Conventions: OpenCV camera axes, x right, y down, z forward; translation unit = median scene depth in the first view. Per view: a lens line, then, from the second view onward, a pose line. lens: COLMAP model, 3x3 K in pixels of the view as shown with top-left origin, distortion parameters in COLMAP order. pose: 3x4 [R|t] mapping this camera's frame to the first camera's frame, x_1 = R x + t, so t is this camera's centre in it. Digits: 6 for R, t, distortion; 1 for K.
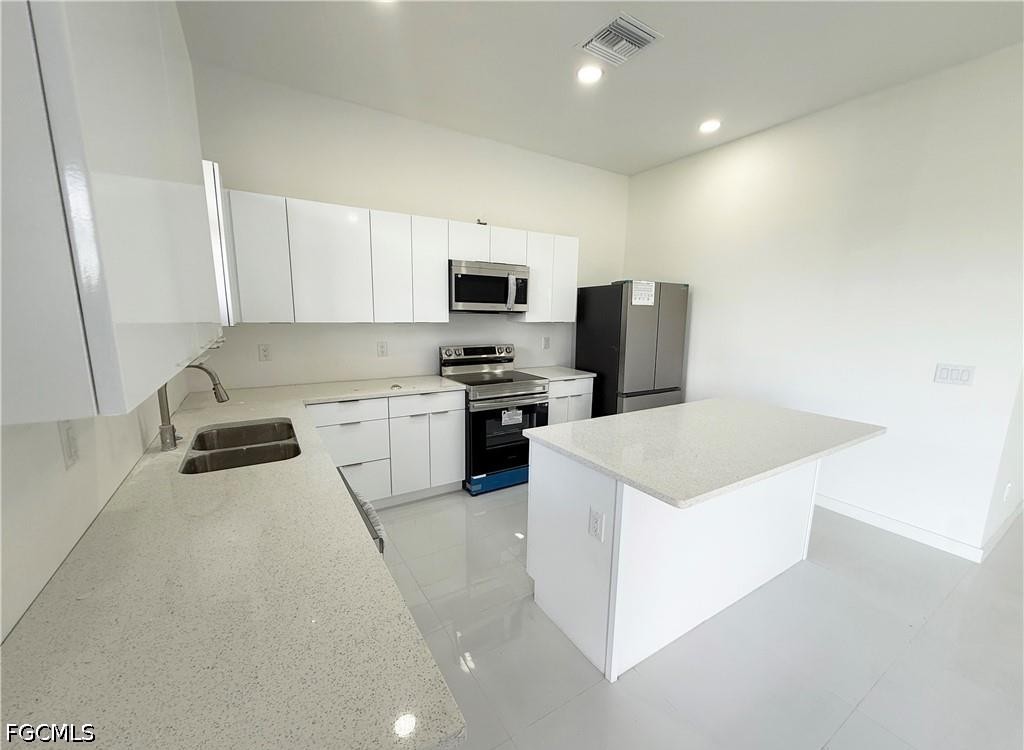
lens RADIAL K [[408.4, 0, 508.5], [0, 408.4, 381.3], [0, 0, 1]] dist [-0.002664, -0.000060]
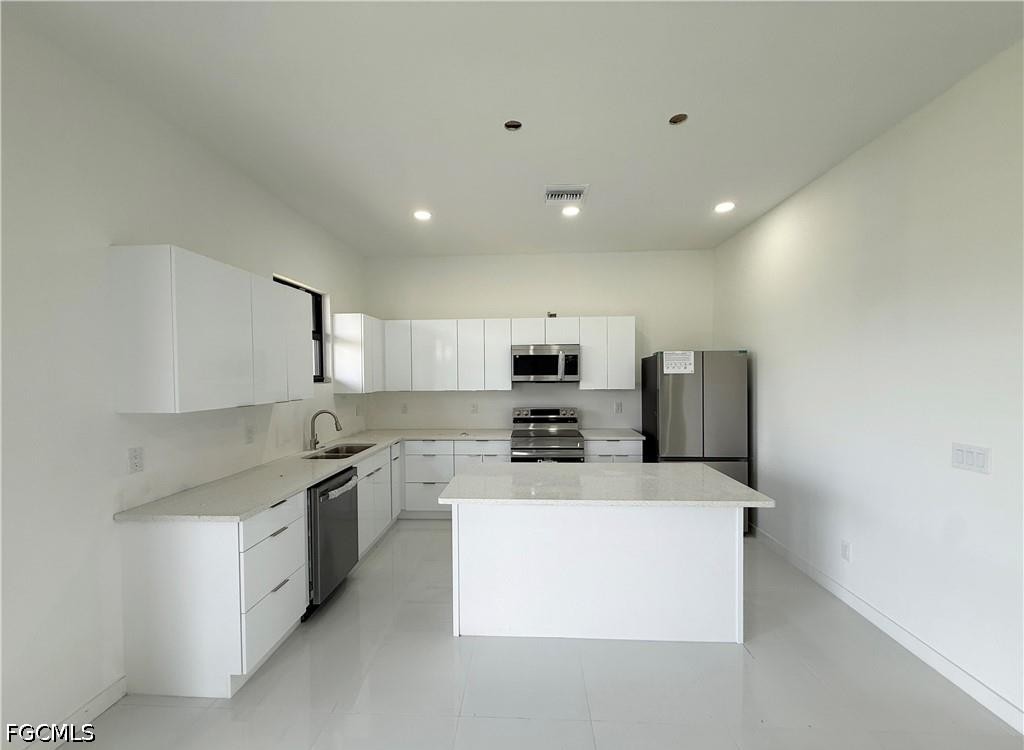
lens RADIAL K [[408.4, 0, 508.4], [0, 408.4, 376.0], [0, 0, 1]] dist [-0.002664, -0.000060]
pose [[0.819355, -0.020805, -0.572909, 0.596971], [-0.074481, 0.987008, -0.142364, 0.003369], [0.568427, 0.159318, 0.807161, -0.106473]]
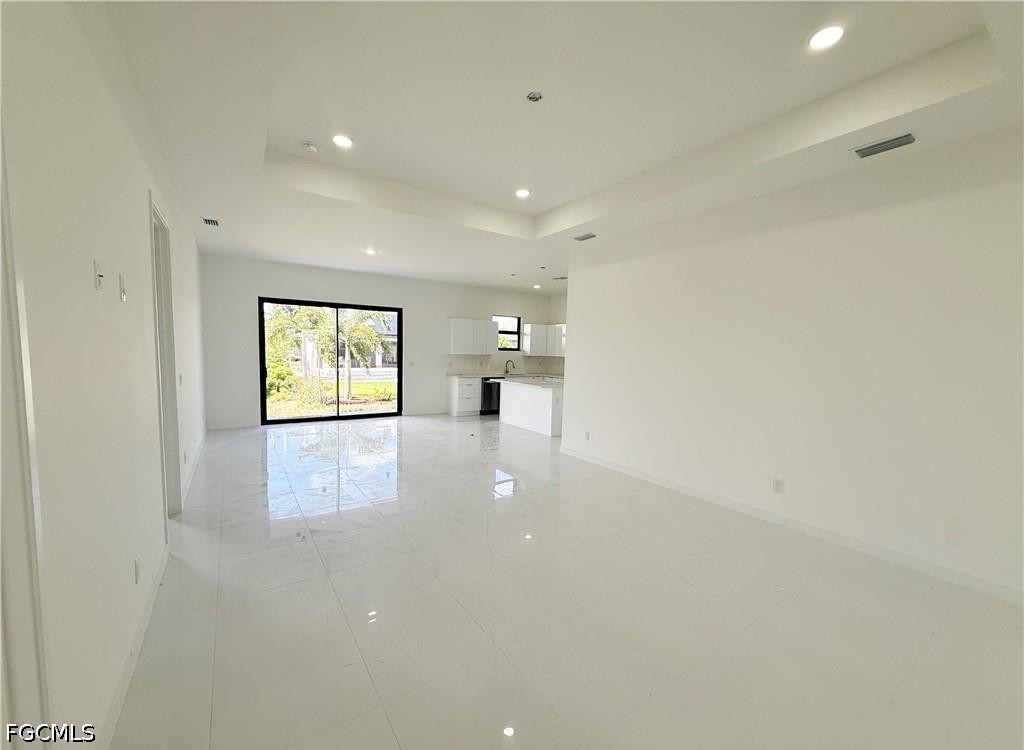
lens RADIAL K [[408.4, 0, 514.3], [0, 408.4, 378.3], [0, 0, 1]] dist [-0.002664, -0.000060]
pose [[0.047650, 0.059471, -0.997092, 2.559443], [-0.191405, 0.980271, 0.049320, -0.048279], [0.980354, 0.188498, 0.058093, 0.363593]]
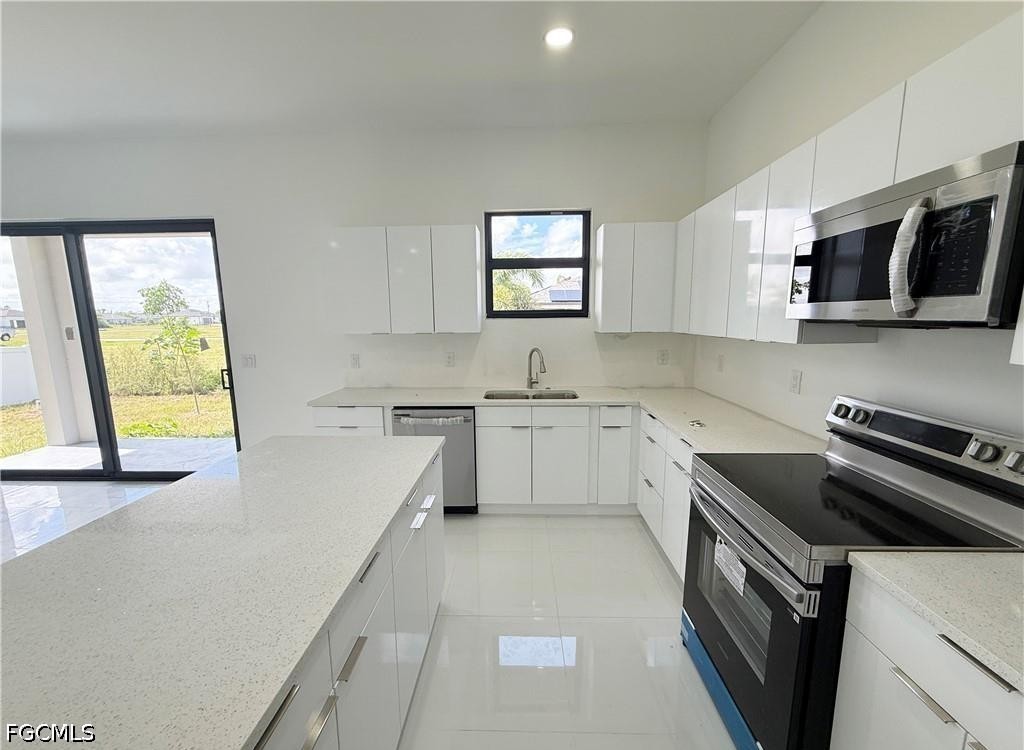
lens RADIAL K [[408.4, 0, 513.2], [0, 408.4, 380.6], [0, 0, 1]] dist [-0.002664, -0.000060]
pose [[-0.537477, 0.115359, -0.835351, 0.451405], [-0.143493, 0.963641, 0.225402, -0.157333], [0.830980, 0.241015, -0.501382, 0.929710]]
